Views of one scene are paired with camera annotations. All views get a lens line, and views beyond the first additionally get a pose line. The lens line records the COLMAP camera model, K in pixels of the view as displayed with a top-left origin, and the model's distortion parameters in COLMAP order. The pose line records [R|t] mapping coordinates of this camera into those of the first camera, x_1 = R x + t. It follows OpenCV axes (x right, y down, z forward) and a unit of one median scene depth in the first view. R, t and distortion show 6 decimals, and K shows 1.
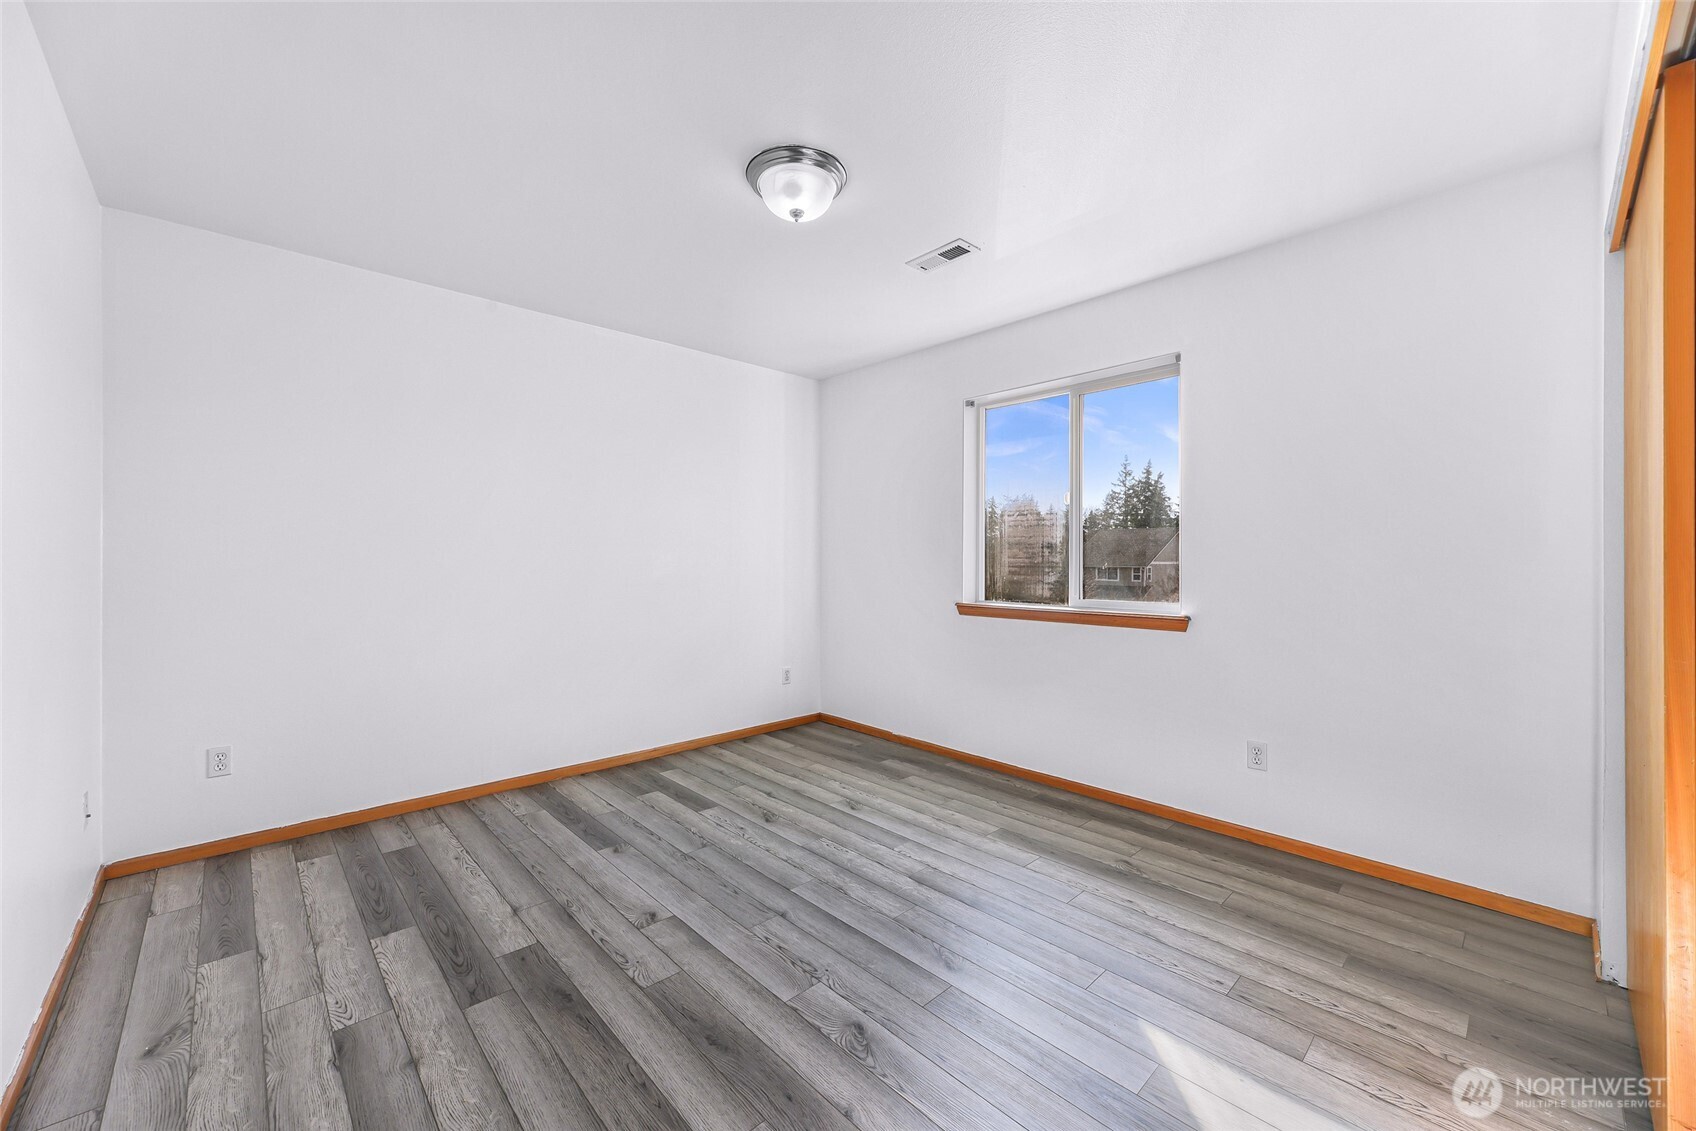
lens RADIAL K [[605.7, 0, 848.0], [0, 605.7, 565.5], [0, 0, 1]] dist [0.000197, -0.000041]
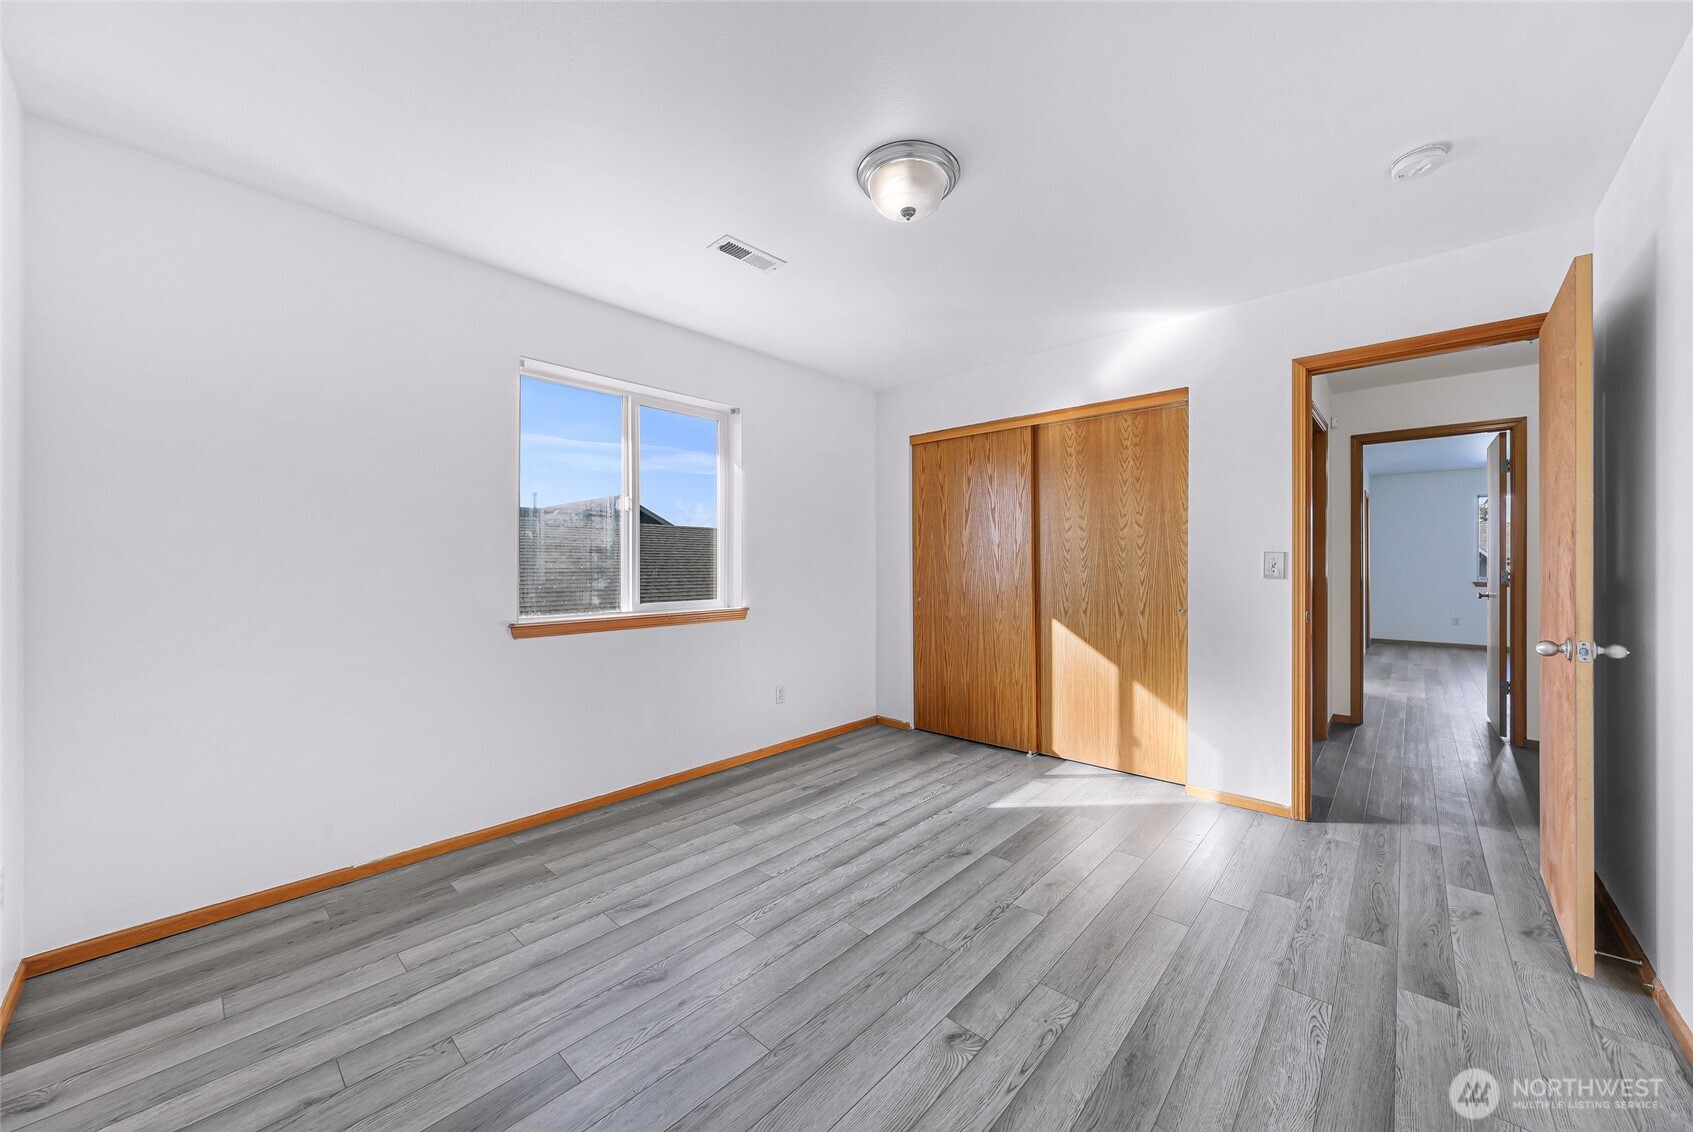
lens RADIAL K [[590.5, 0, 846.0], [0, 590.5, 562.5], [0, 0, 1]] dist [0.001126, -0.000119]
pose [[-0.016949, -0.002045, 0.999854, -0.772755], [0.011903, 0.999927, 0.002247, -0.014042], [-0.999786, 0.011940, -0.016923, 0.832540]]
